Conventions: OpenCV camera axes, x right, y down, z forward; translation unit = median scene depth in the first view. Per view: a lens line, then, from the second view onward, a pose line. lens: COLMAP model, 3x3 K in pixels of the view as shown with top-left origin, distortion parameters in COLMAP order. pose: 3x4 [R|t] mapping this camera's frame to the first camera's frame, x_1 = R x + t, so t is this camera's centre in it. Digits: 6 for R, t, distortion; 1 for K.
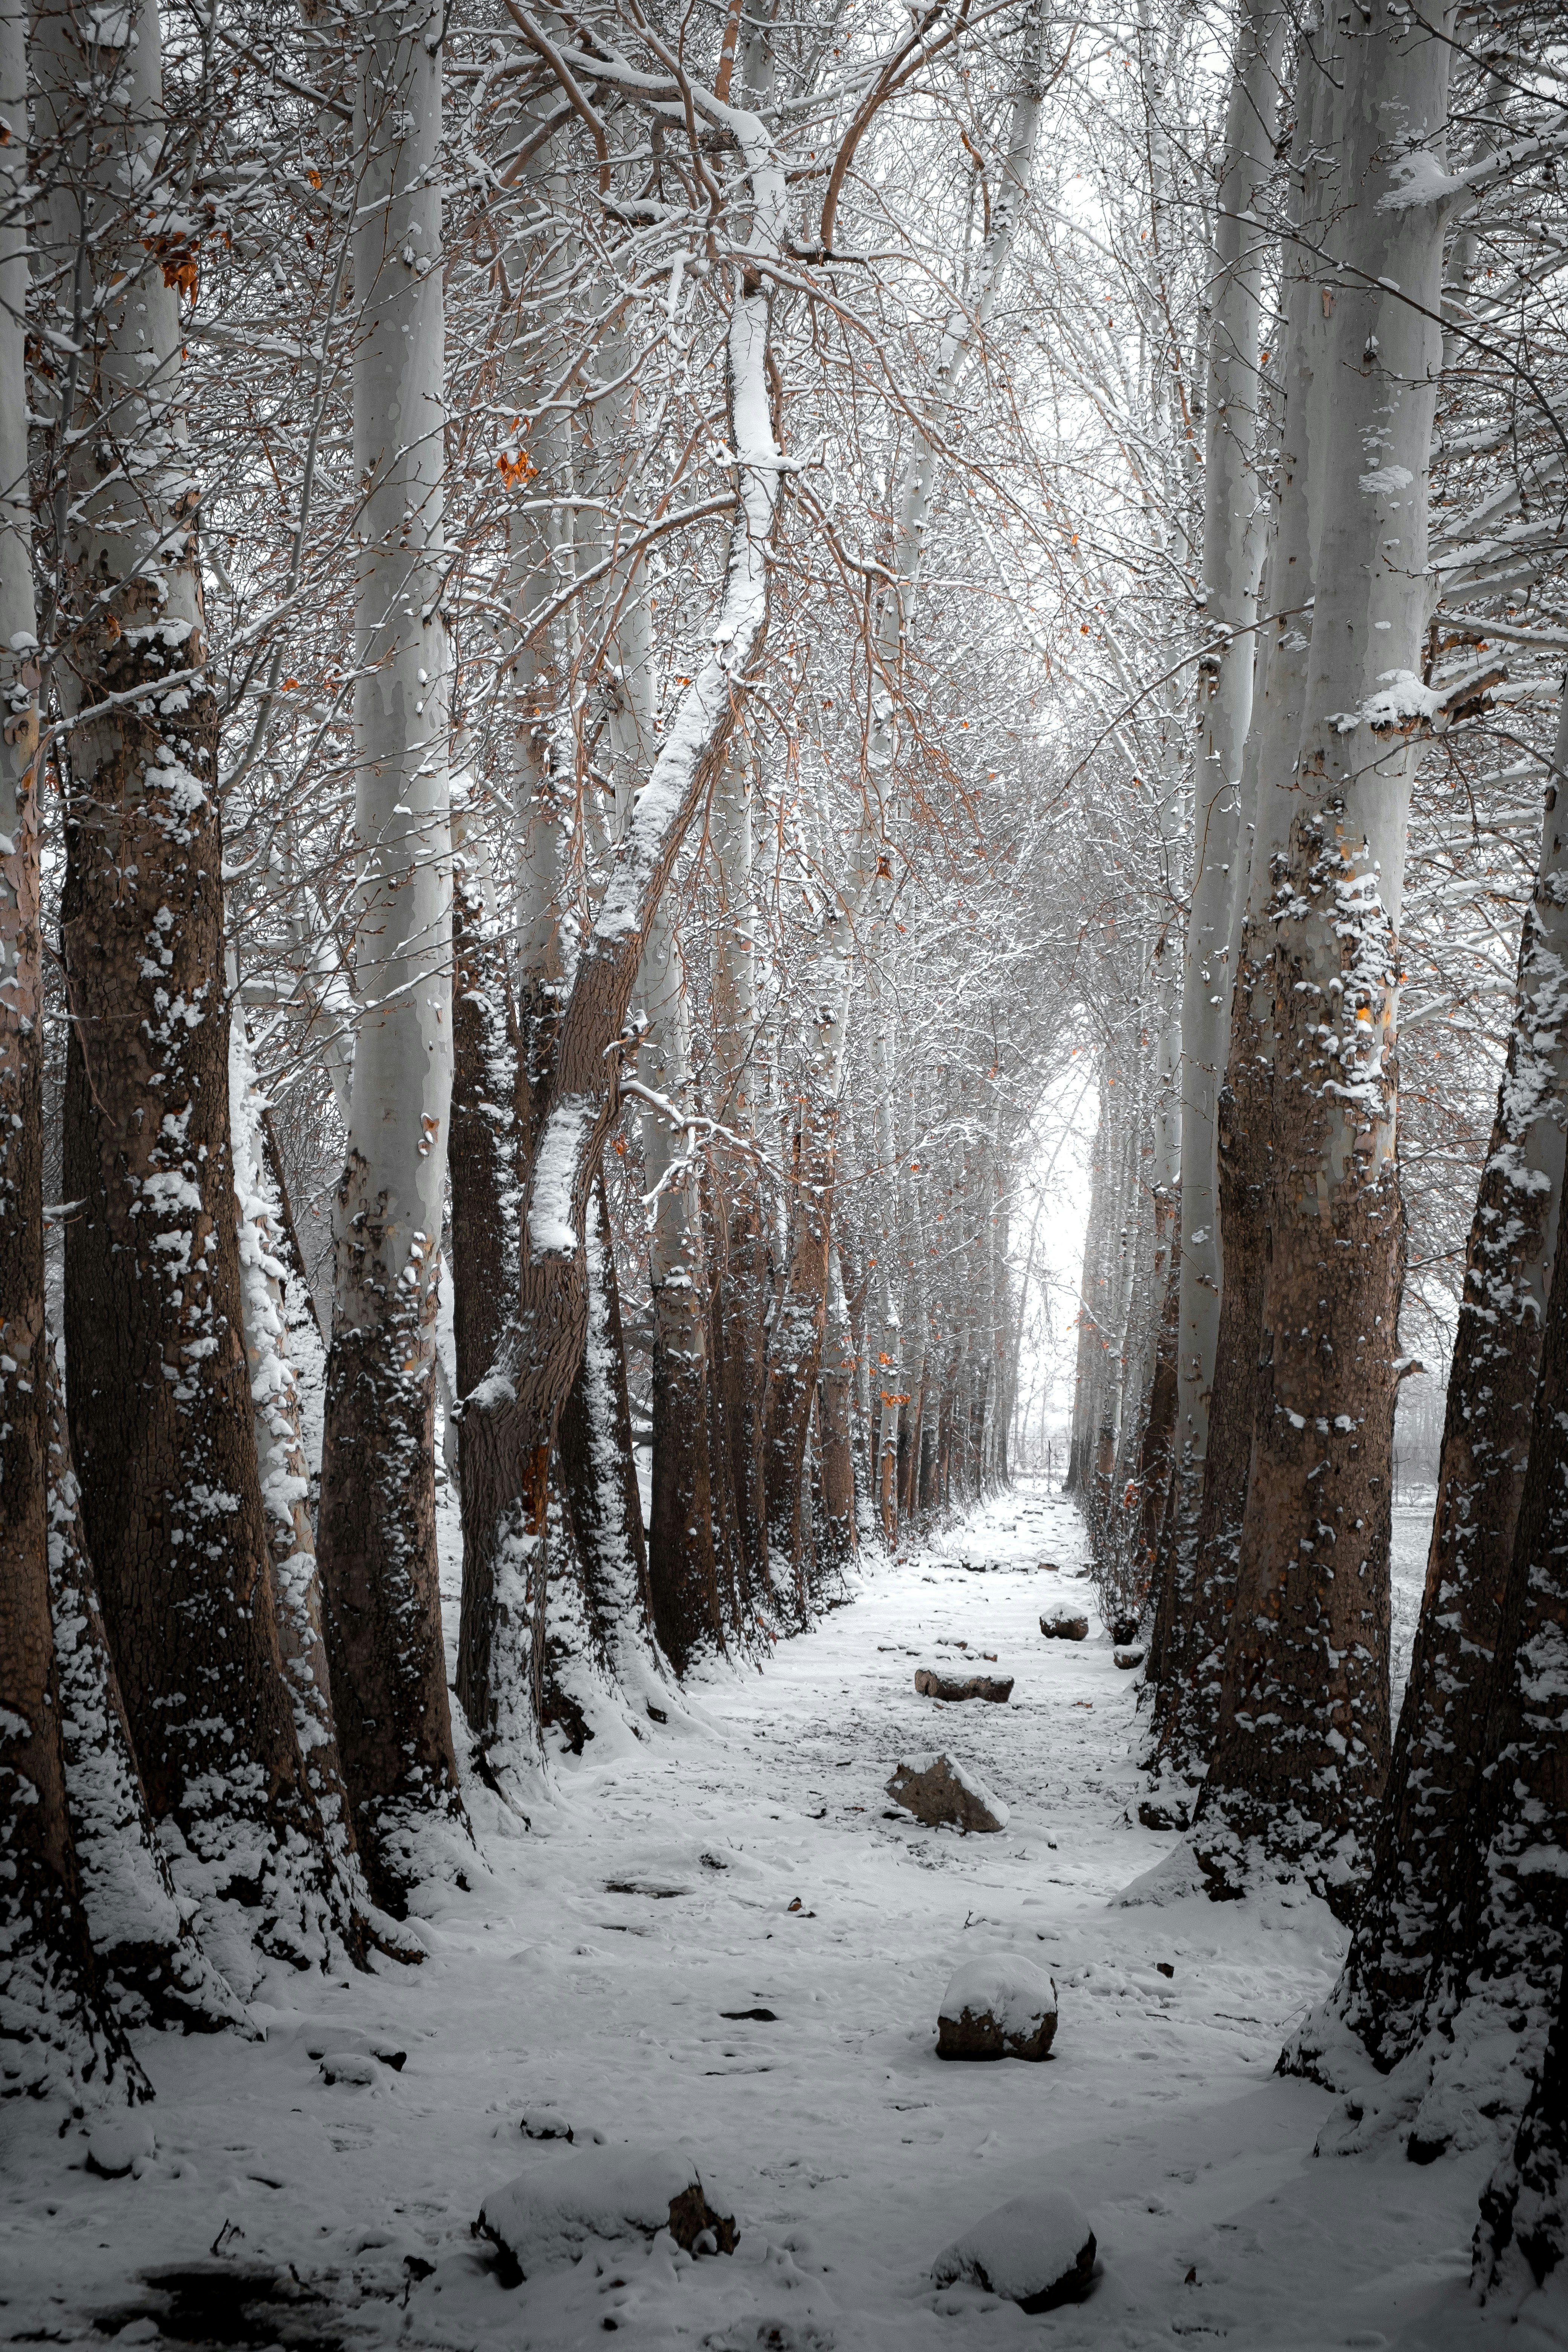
lens RADIAL K [[3956.5, 0, 773.9], [0, 3956.5, 1168.1], [0, 0, 1]] dist [0.004951, 0.047174]
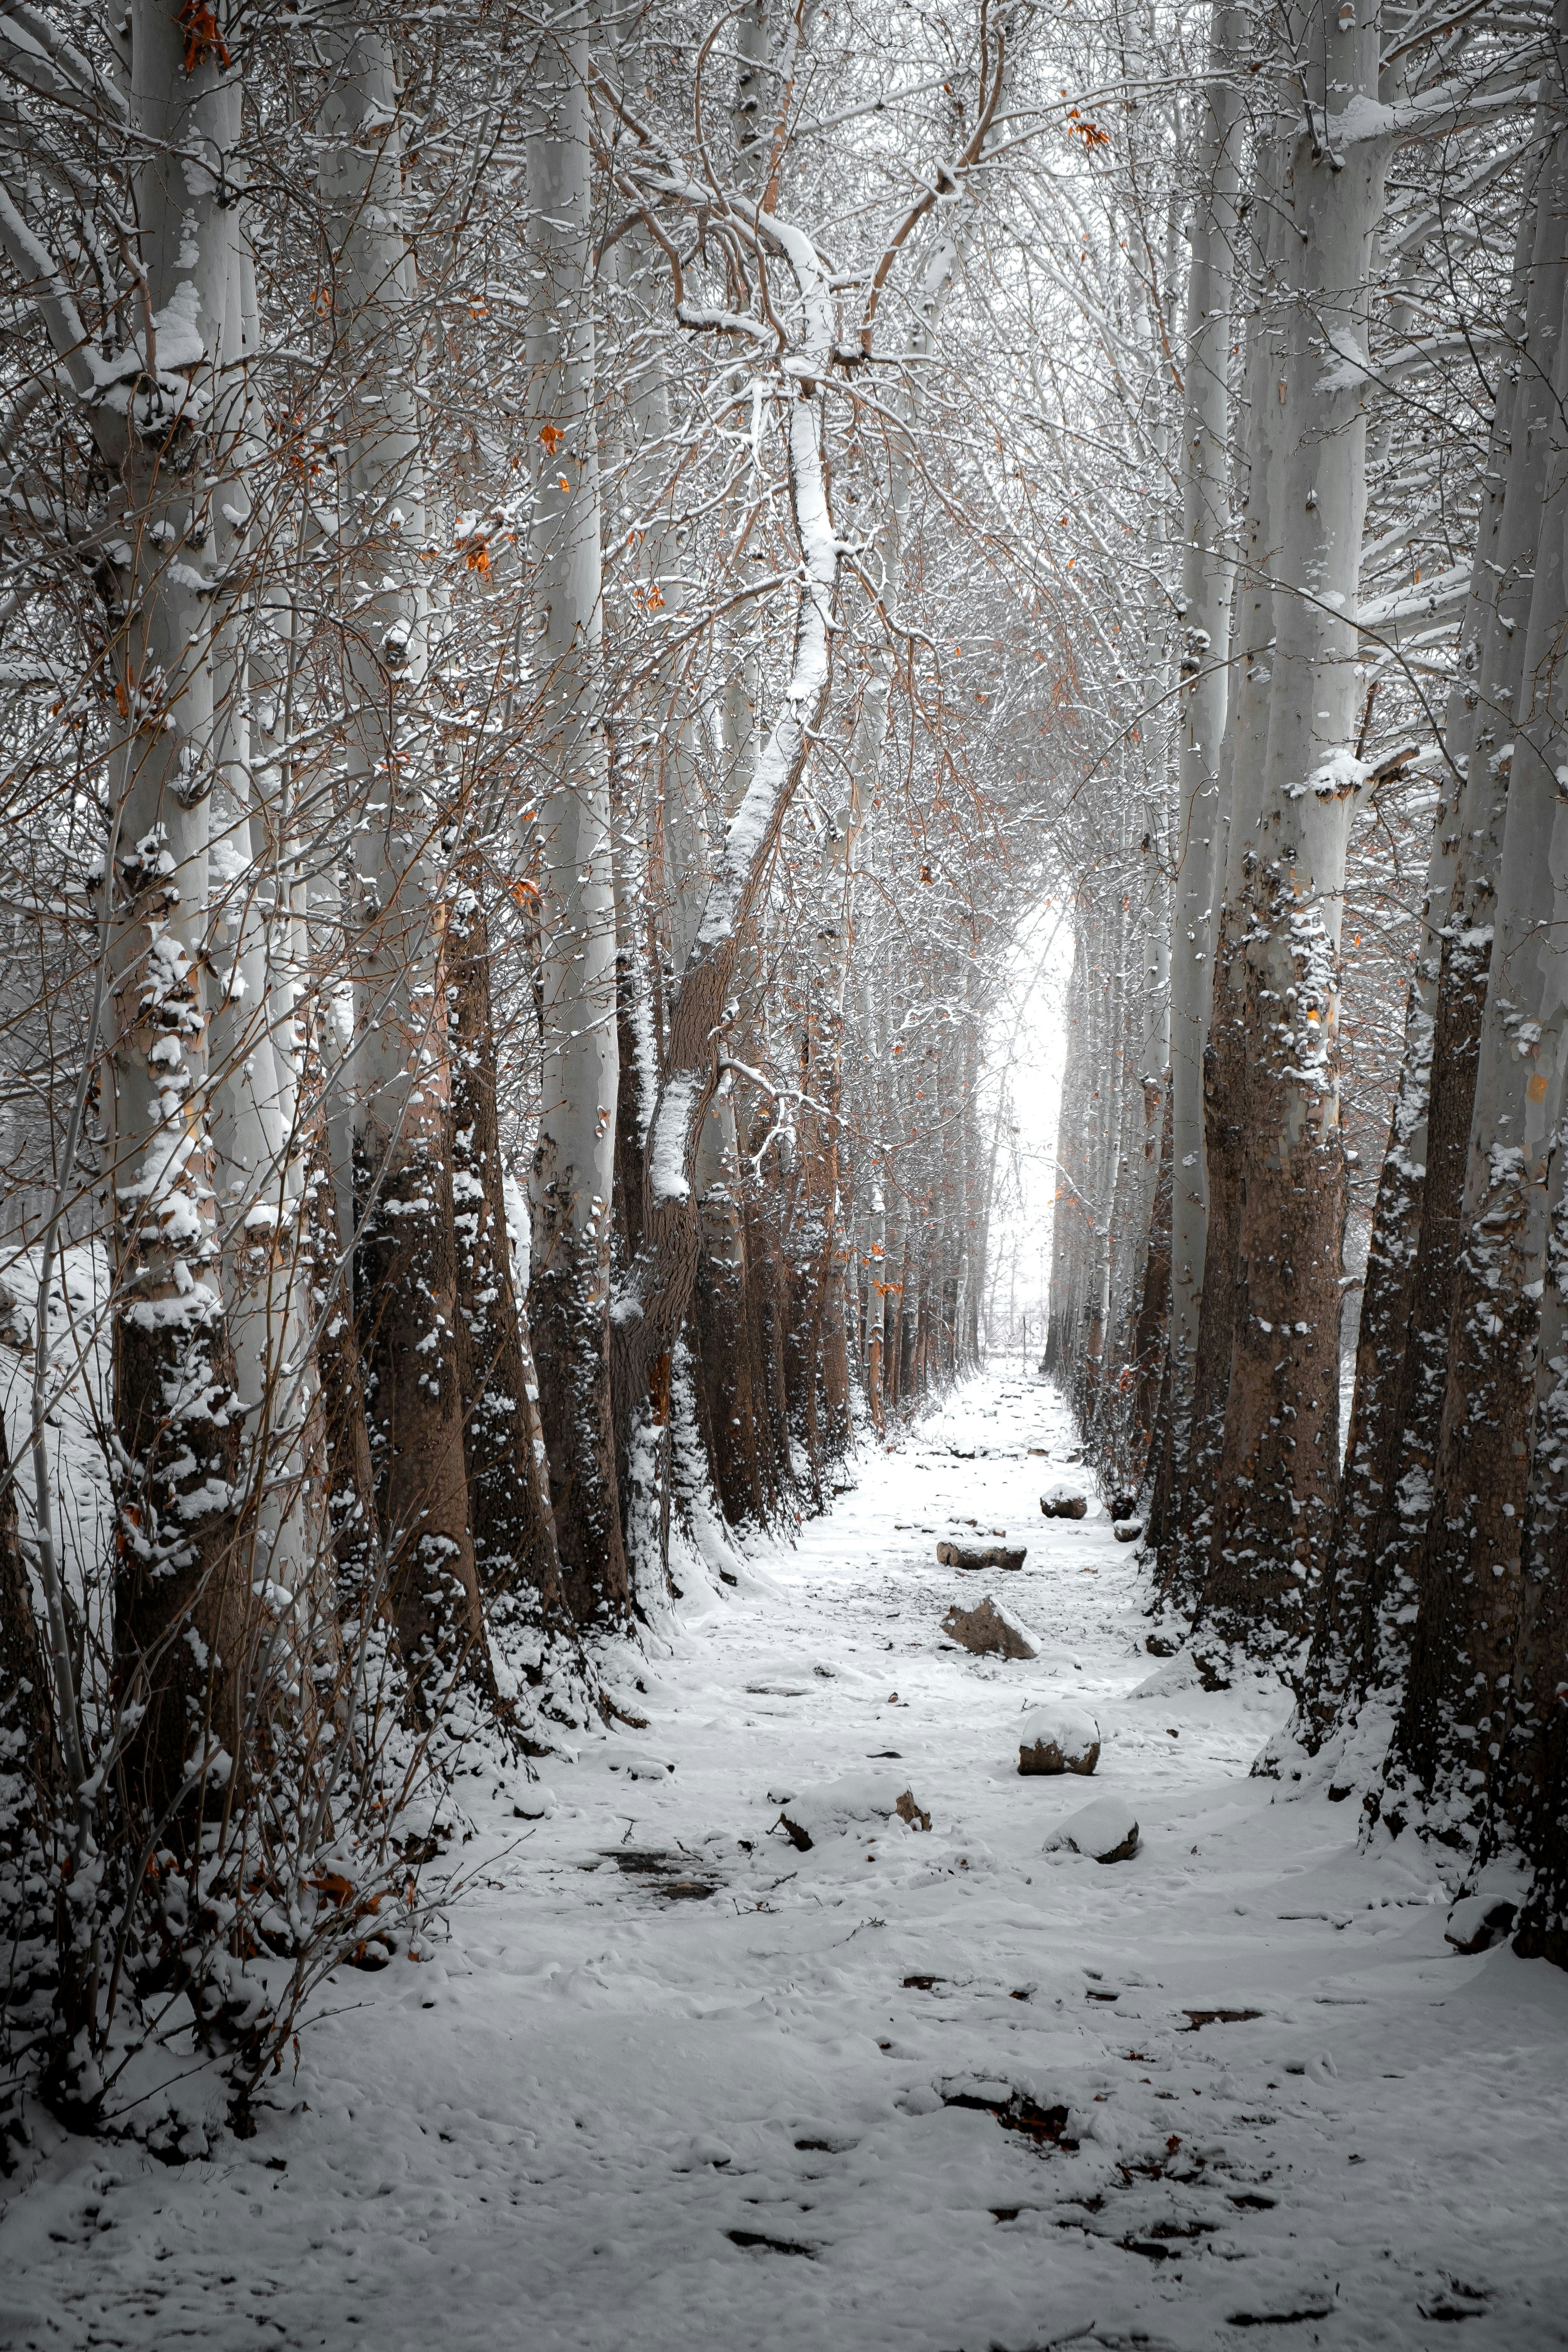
lens RADIAL K [[4333.0, 0, 784.0], [0, 4333.0, 1176.0], [0, 0, 1]] dist [-0.083258, 0.110275]
pose [[0.999744, -0.017713, 0.014075, -0.046910], [0.017212, 0.999239, 0.035011, -0.039087], [-0.014685, -0.034760, 0.999288, -0.429972]]
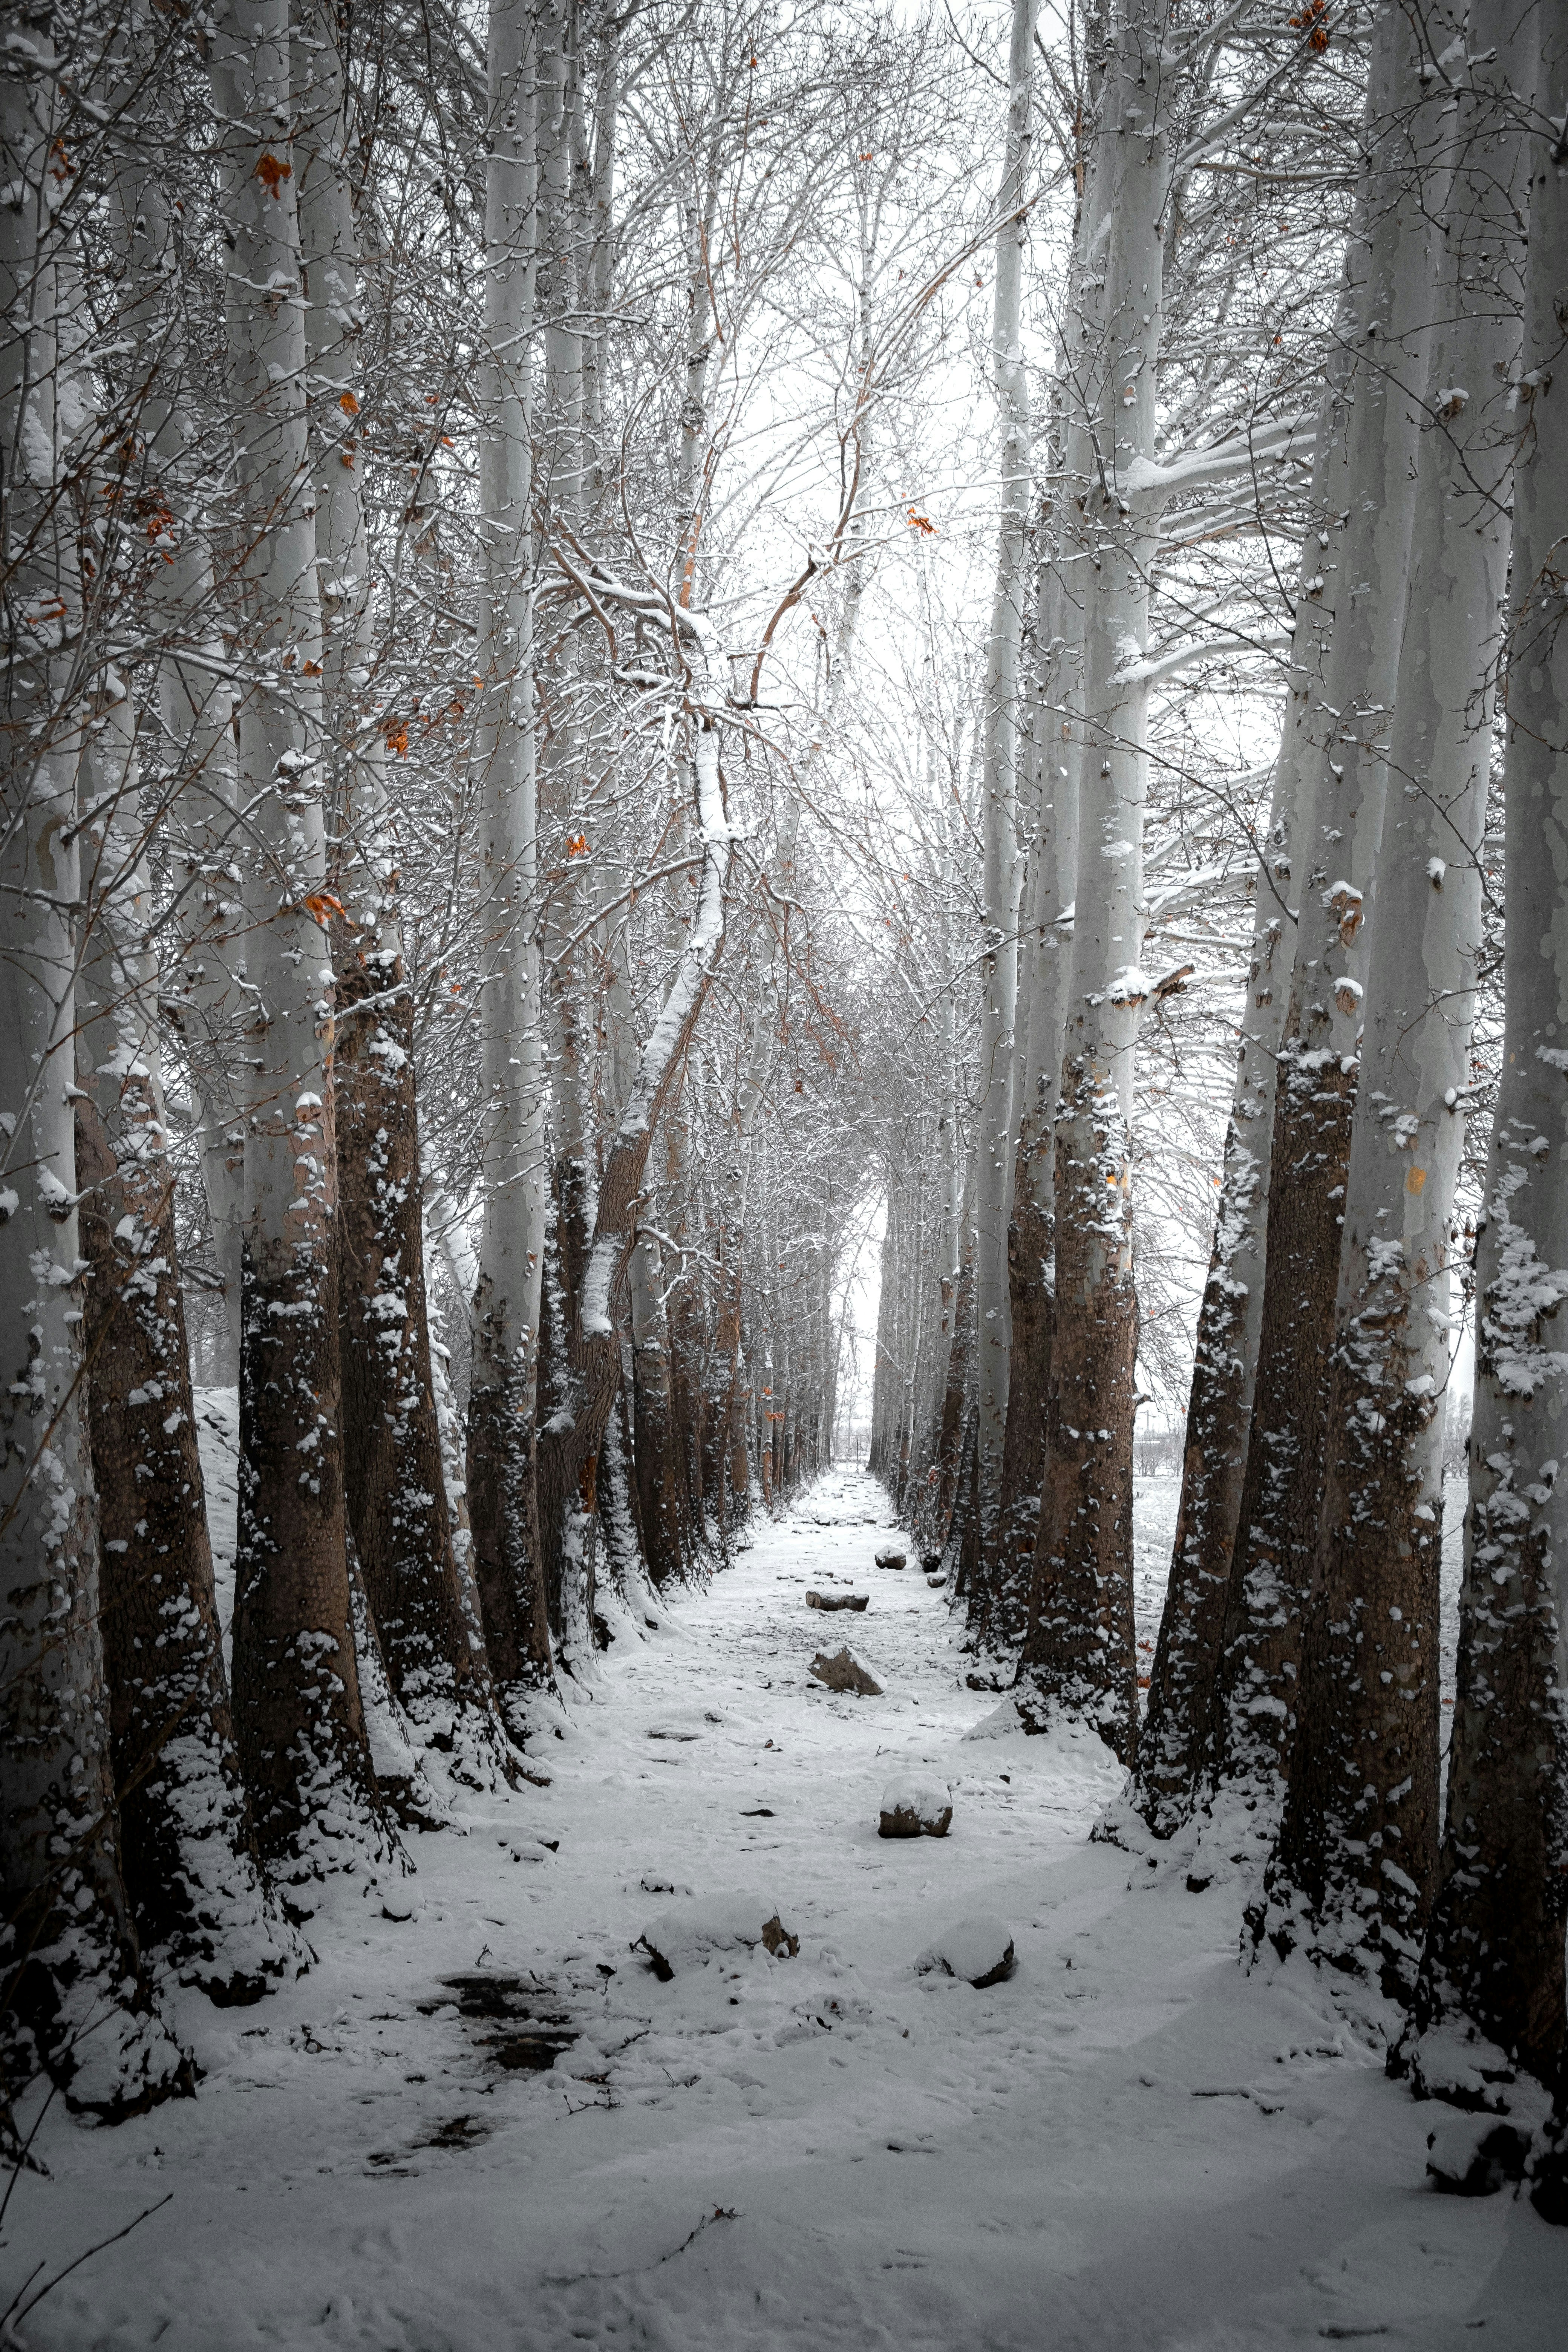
lens RADIAL K [[2560.6, 0, 784.0], [0, 2560.6, 1176.0], [0, 0, 1]] dist [-0.060868, 0.184690]
pose [[0.999038, -0.013513, 0.041729, -0.027428], [0.014937, 0.999310, -0.033994, -0.007029], [-0.041241, 0.034585, 0.998550, -0.034025]]
